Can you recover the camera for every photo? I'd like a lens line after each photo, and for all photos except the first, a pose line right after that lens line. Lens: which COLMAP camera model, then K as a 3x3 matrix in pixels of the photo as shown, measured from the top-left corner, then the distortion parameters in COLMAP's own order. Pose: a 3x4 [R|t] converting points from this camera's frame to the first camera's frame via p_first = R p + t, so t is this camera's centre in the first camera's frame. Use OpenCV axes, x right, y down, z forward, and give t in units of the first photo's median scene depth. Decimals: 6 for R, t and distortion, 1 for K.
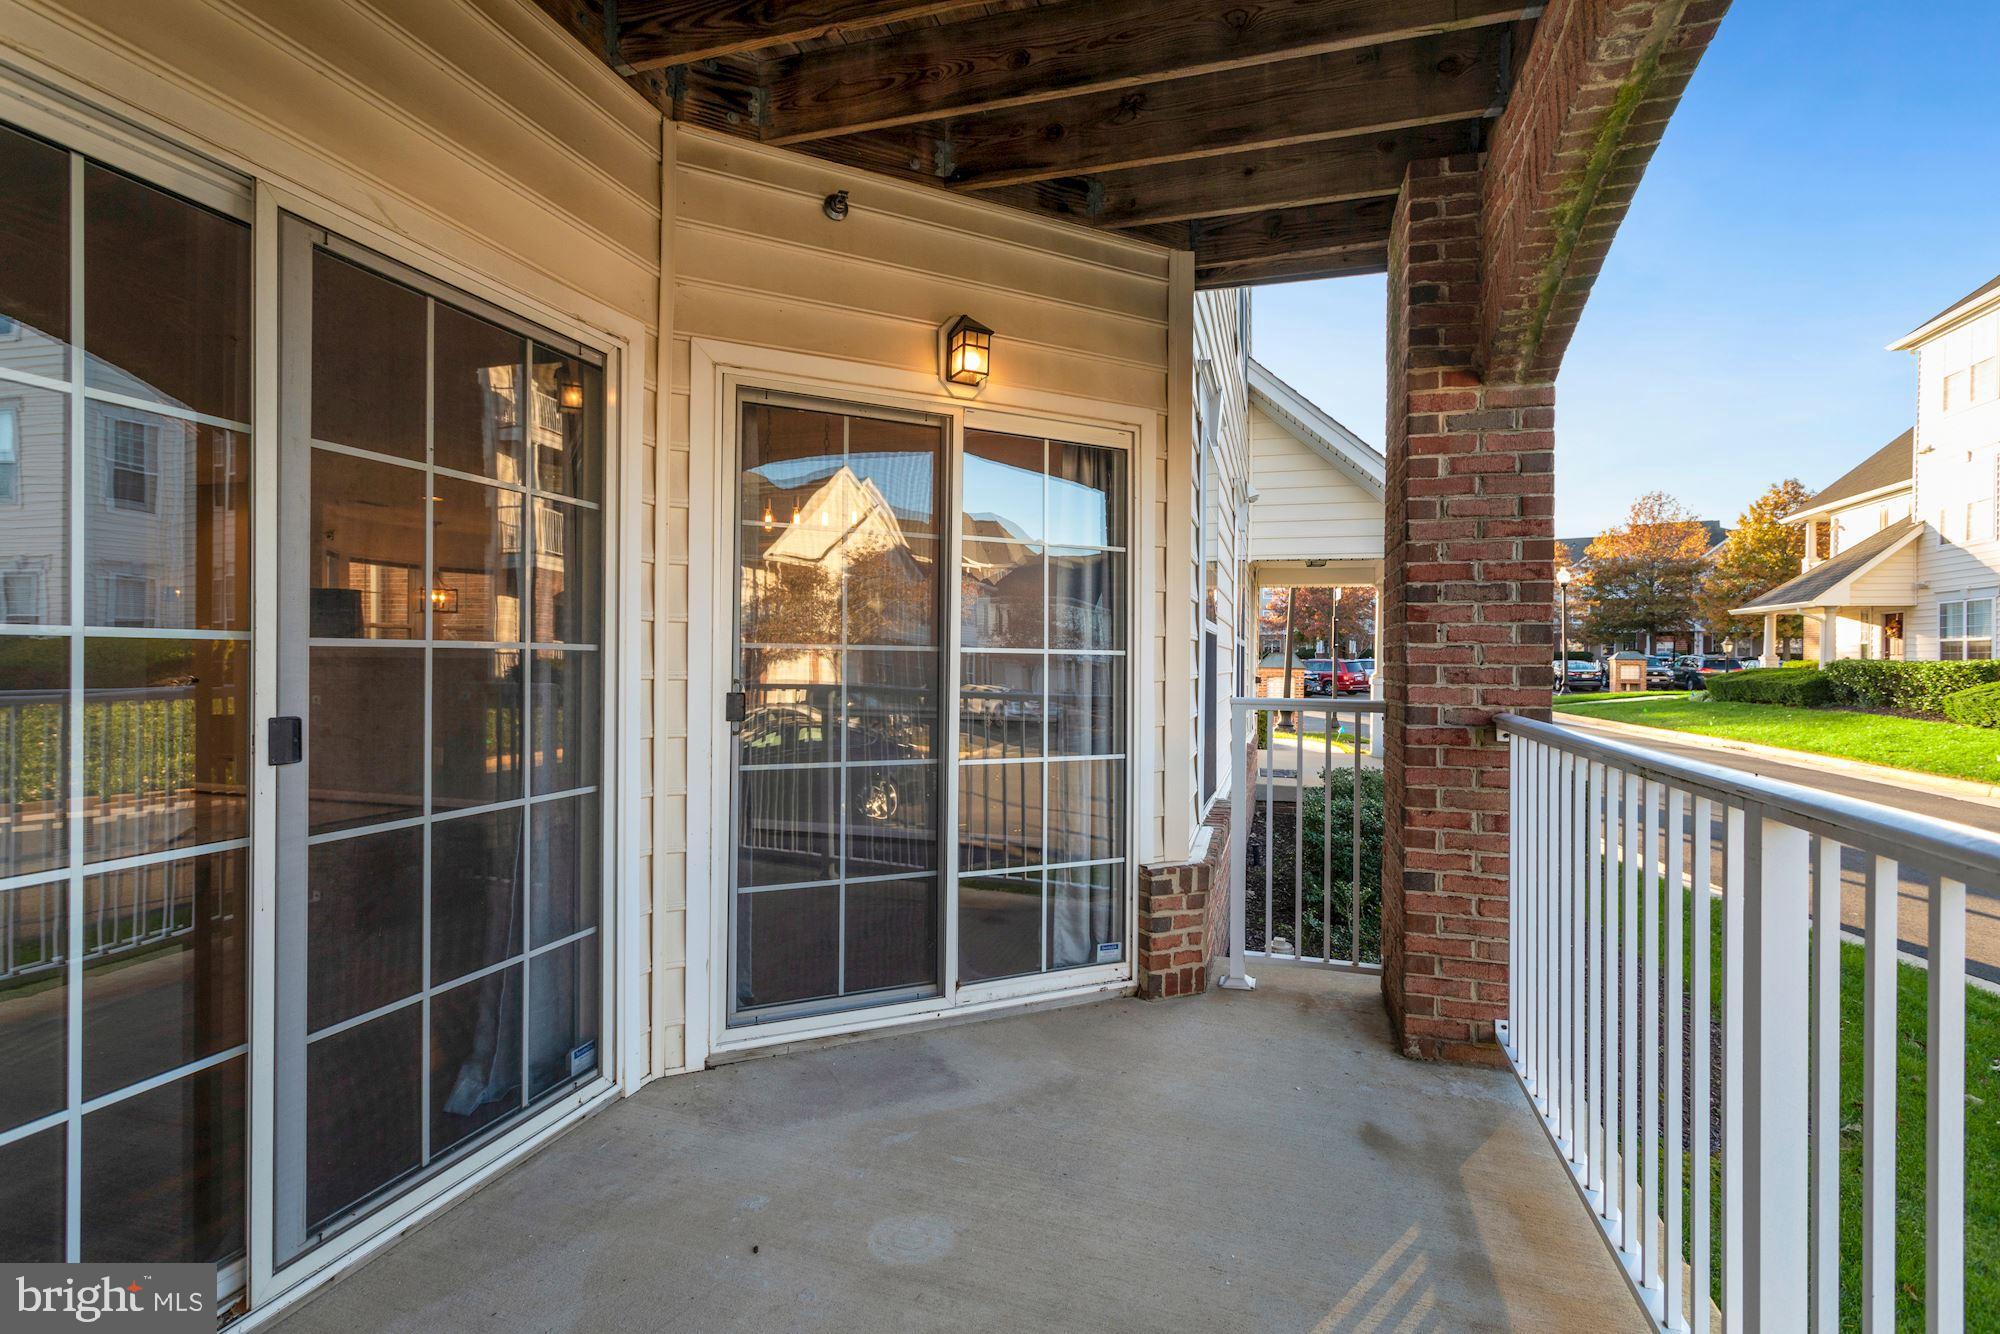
lens RADIAL K [[942.1, 0, 996.3], [0, 942.1, 654.3], [0, 0, 1]] dist [-0.019831, 0.011773]
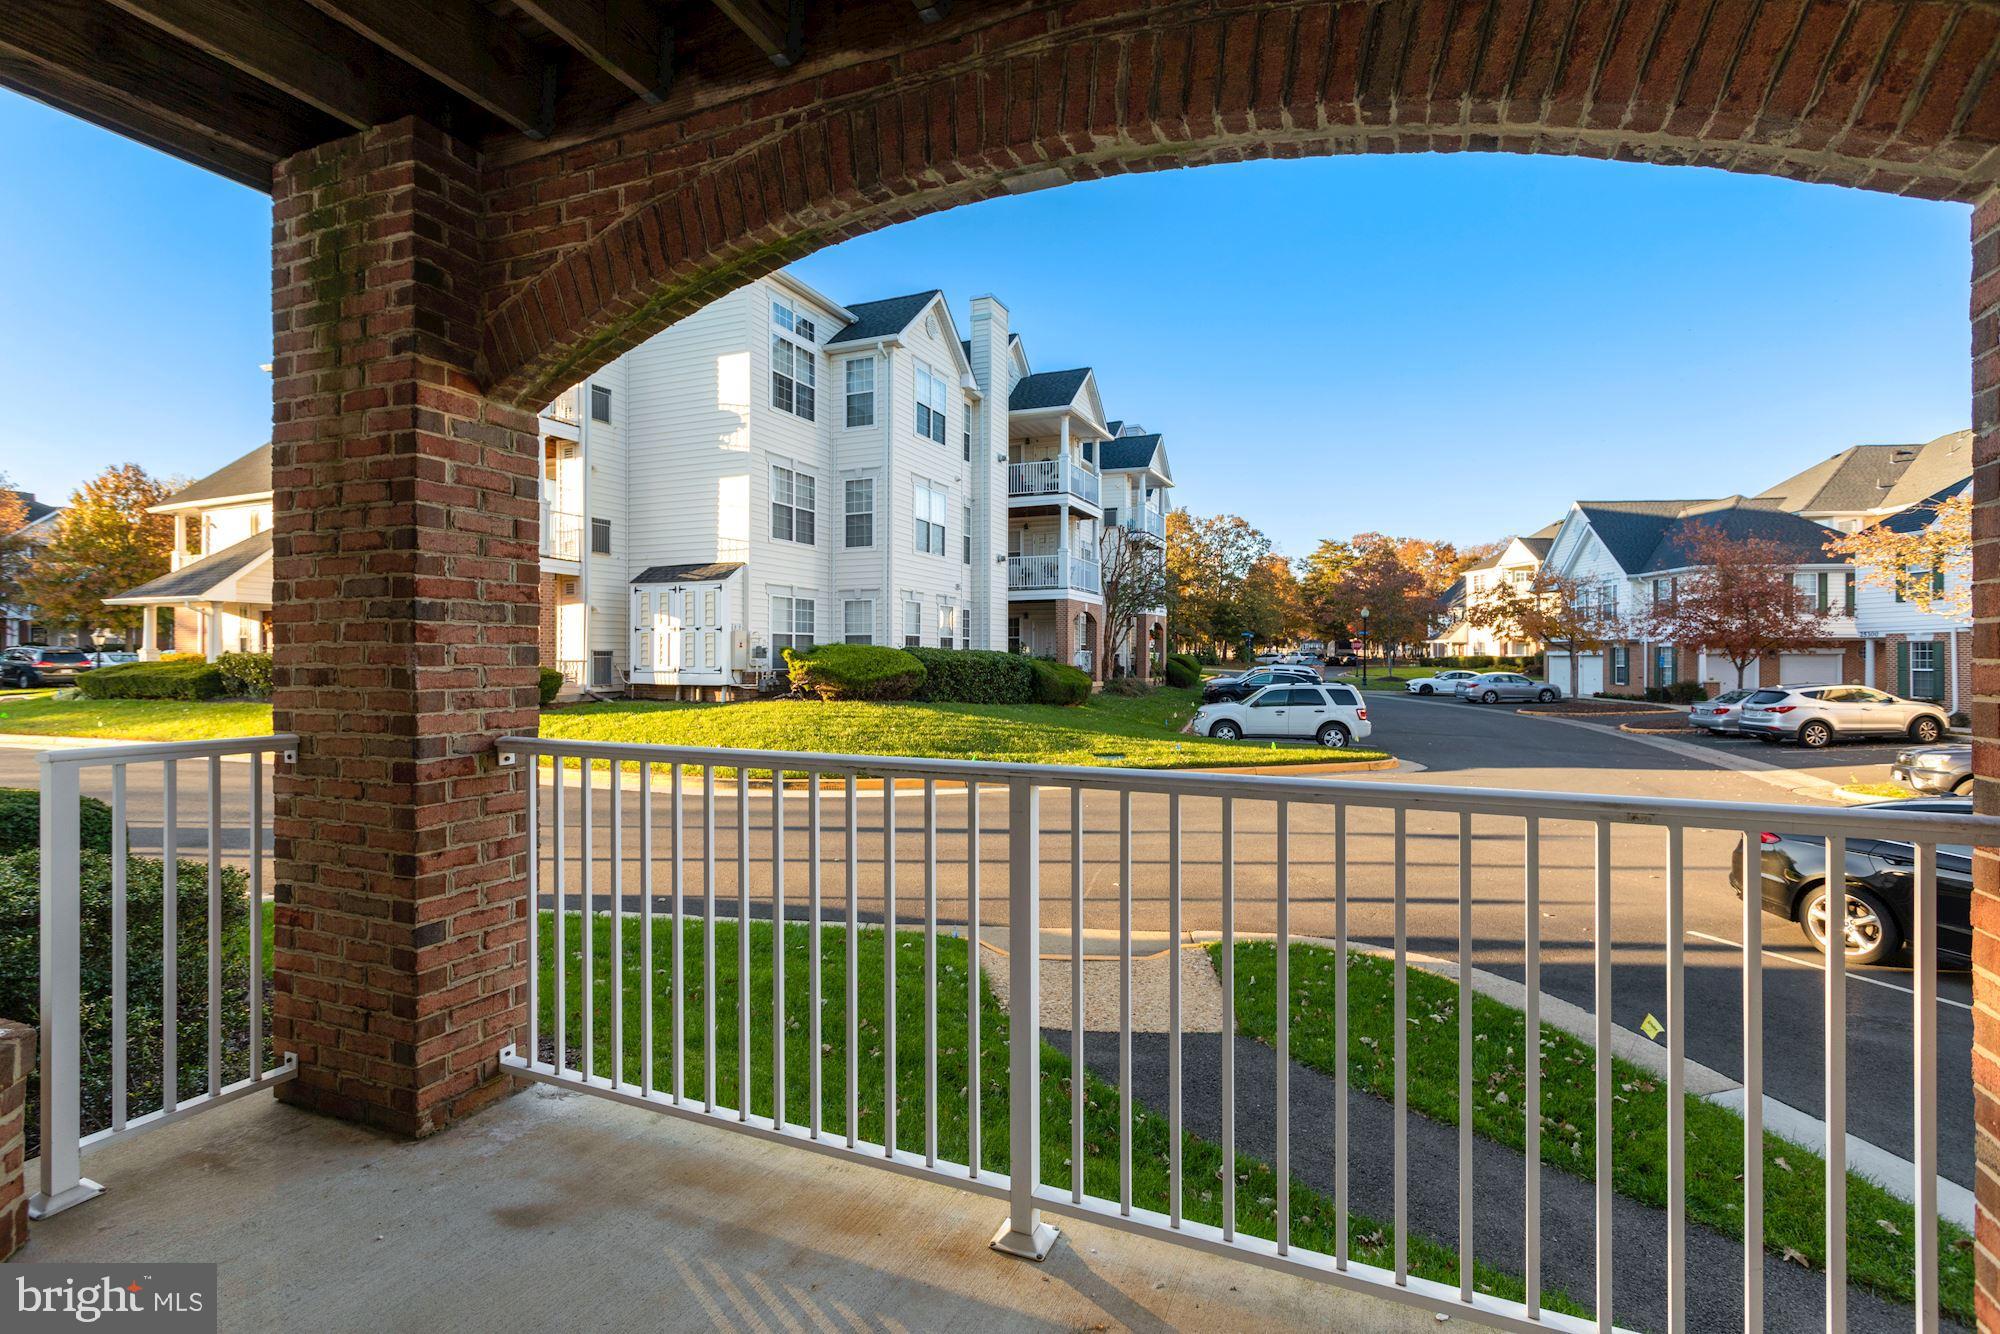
lens RADIAL K [[942.1, 0, 996.3], [0, 942.1, 654.3], [0, 0, 1]] dist [-0.019831, 0.011773]
pose [[0.116531, -0.008999, 0.993146, -0.368594], [-0.000259, 0.999959, 0.009091, -0.032034], [-0.993187, -0.001317, 0.116524, 0.363925]]
